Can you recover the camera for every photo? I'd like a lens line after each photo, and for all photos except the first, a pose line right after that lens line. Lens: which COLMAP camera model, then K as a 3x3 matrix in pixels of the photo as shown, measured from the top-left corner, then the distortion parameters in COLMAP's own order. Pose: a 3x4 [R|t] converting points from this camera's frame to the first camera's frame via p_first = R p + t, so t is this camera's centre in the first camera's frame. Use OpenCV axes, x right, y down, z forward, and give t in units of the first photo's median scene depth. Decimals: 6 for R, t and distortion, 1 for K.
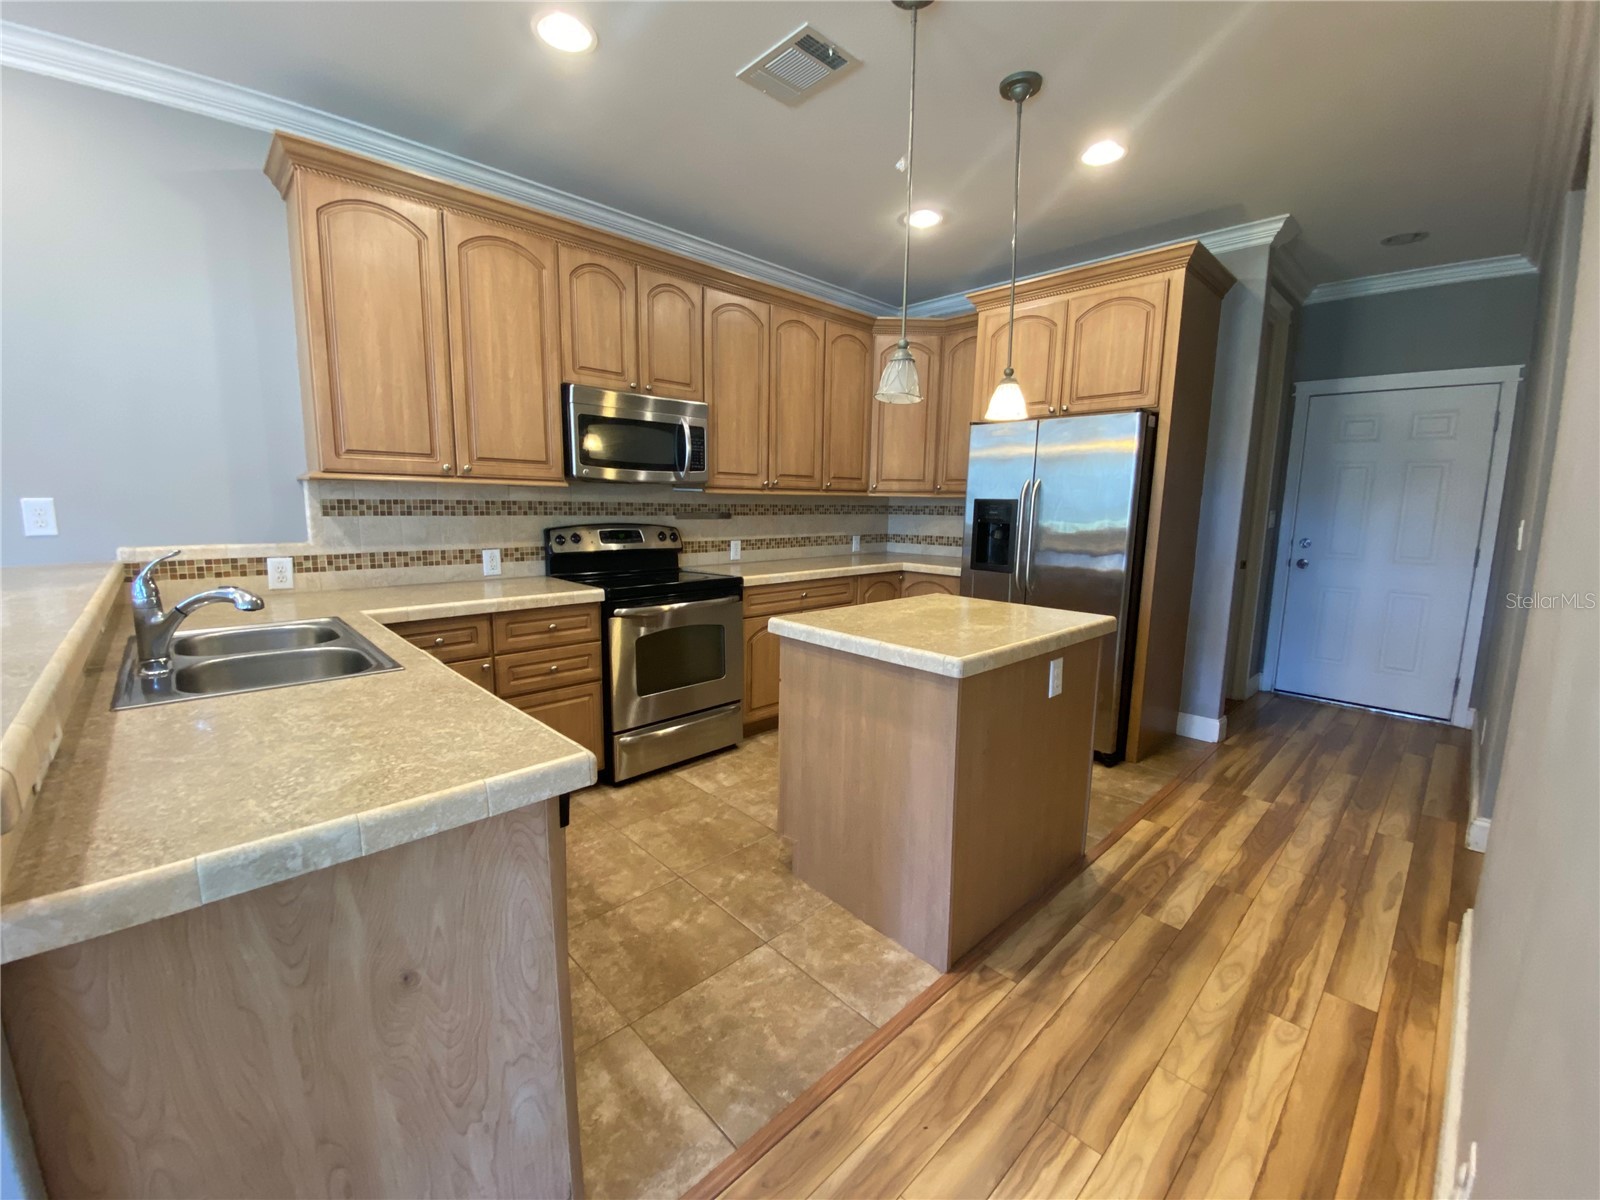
lens RADIAL K [[649.5, 0, 798.7], [0, 649.5, 597.3], [0, 0, 1]] dist [0.006890, -0.013859]
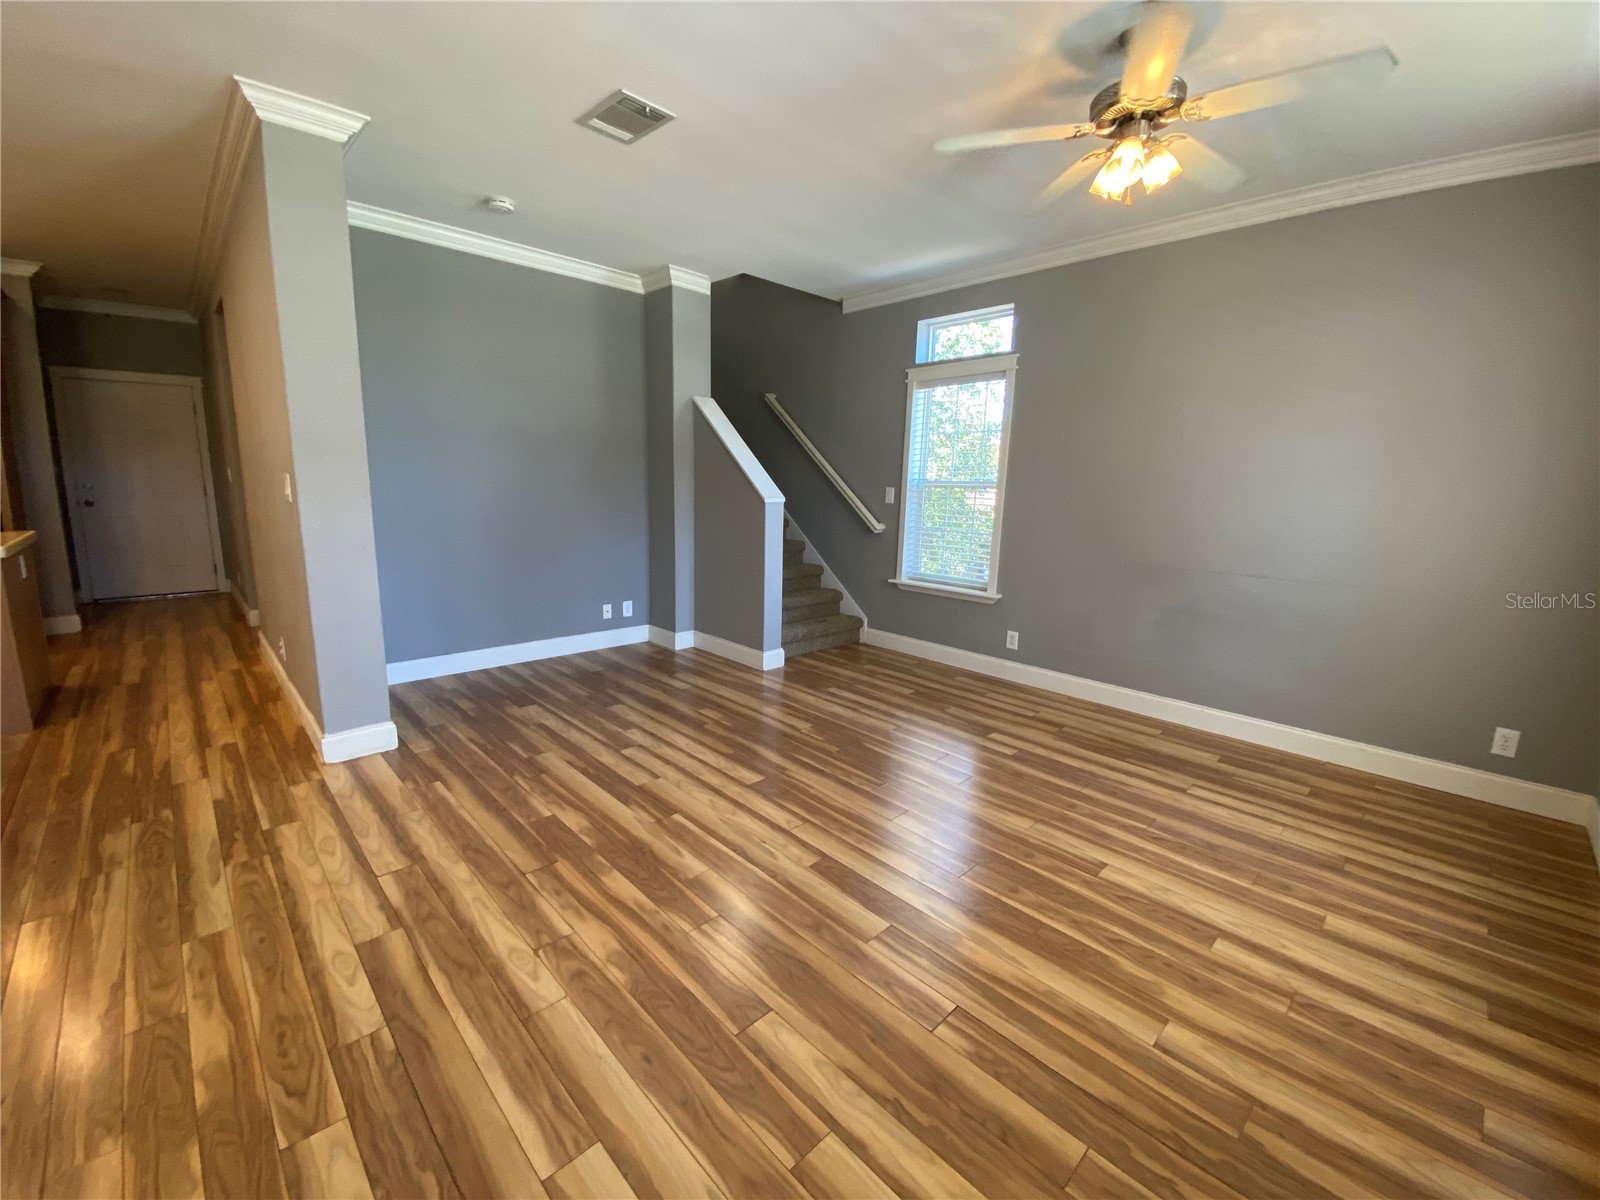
lens RADIAL K [[649.5, 0, 799.9], [0, 649.5, 592.9], [0, 0, 1]] dist [0.006890, -0.013859]
pose [[-0.005413, -0.192628, 0.981257, -0.980670], [0.124591, 0.973495, 0.191792, 0.100144], [-0.992193, 0.123294, 0.018731, -0.799952]]
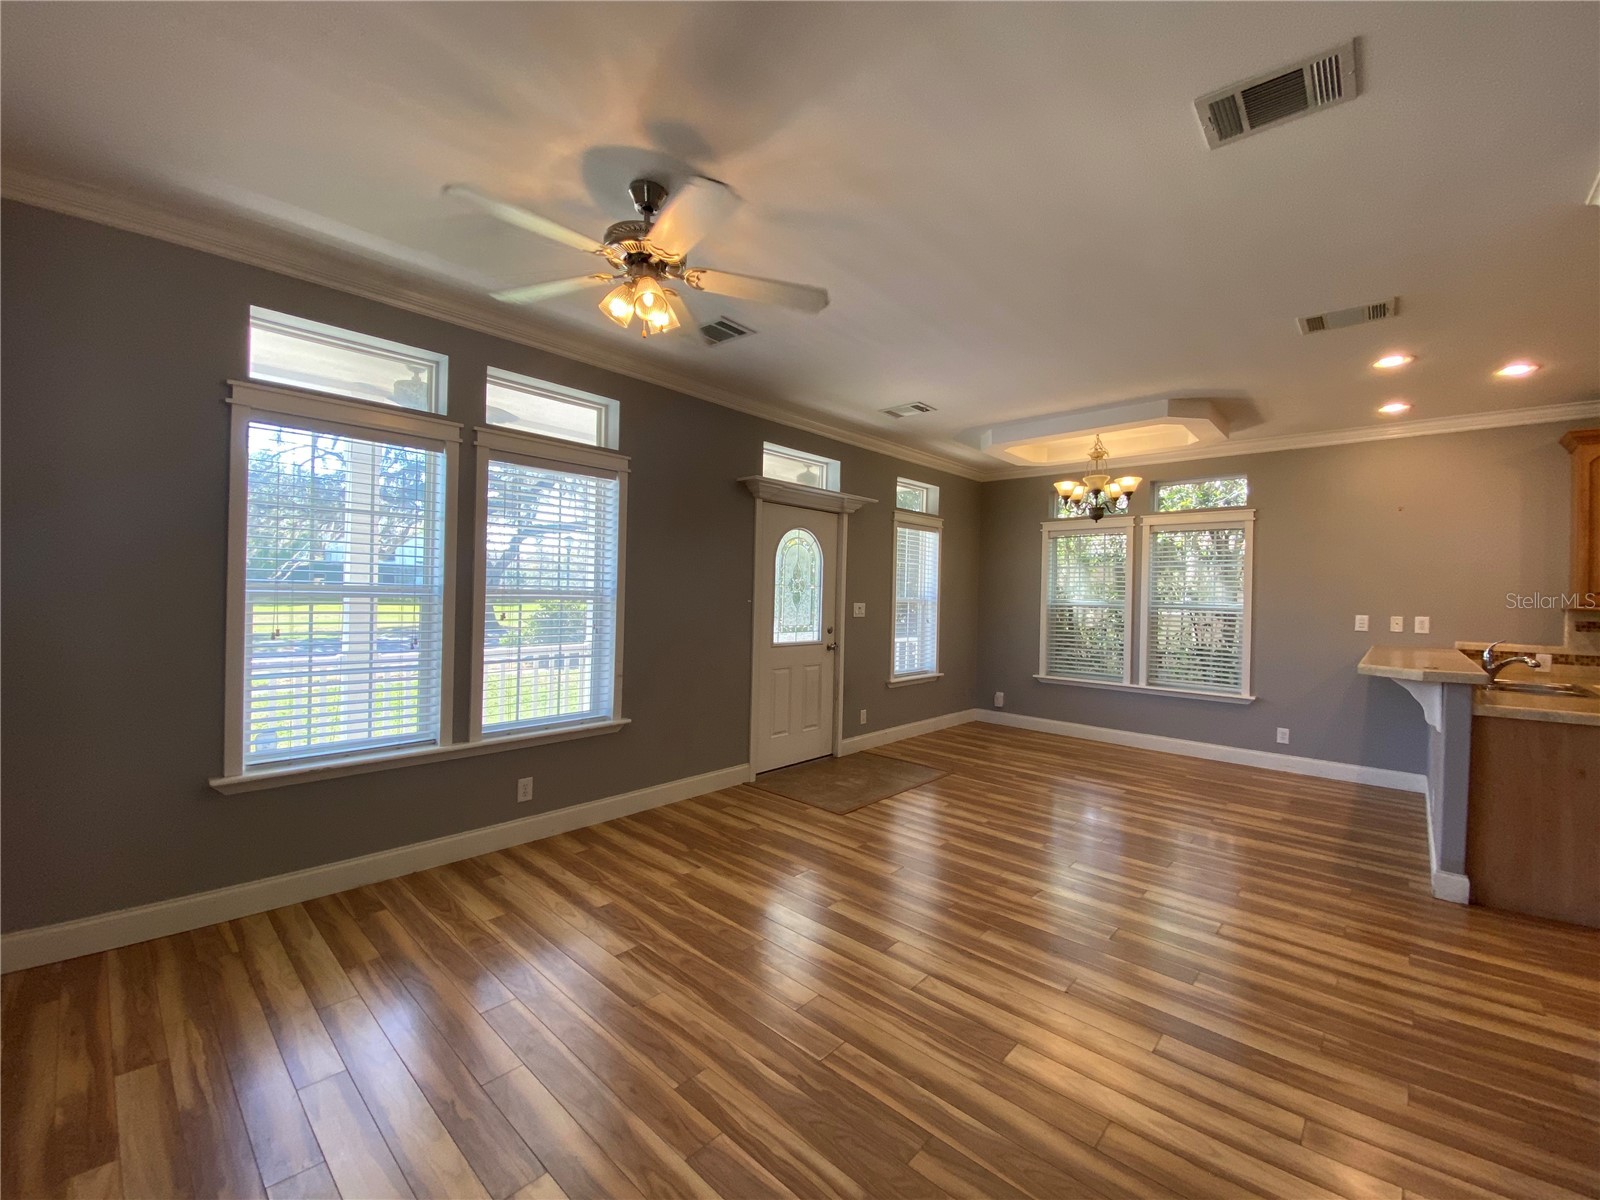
lens RADIAL K [[649.5, 0, 795.4], [0, 649.5, 592.3], [0, 0, 1]] dist [0.006890, -0.013859]
pose [[0.056116, -0.016812, -0.998283, 0.759674], [-0.169999, 0.985097, -0.026146, 0.154446], [0.983845, 0.171174, 0.052421, -1.039330]]
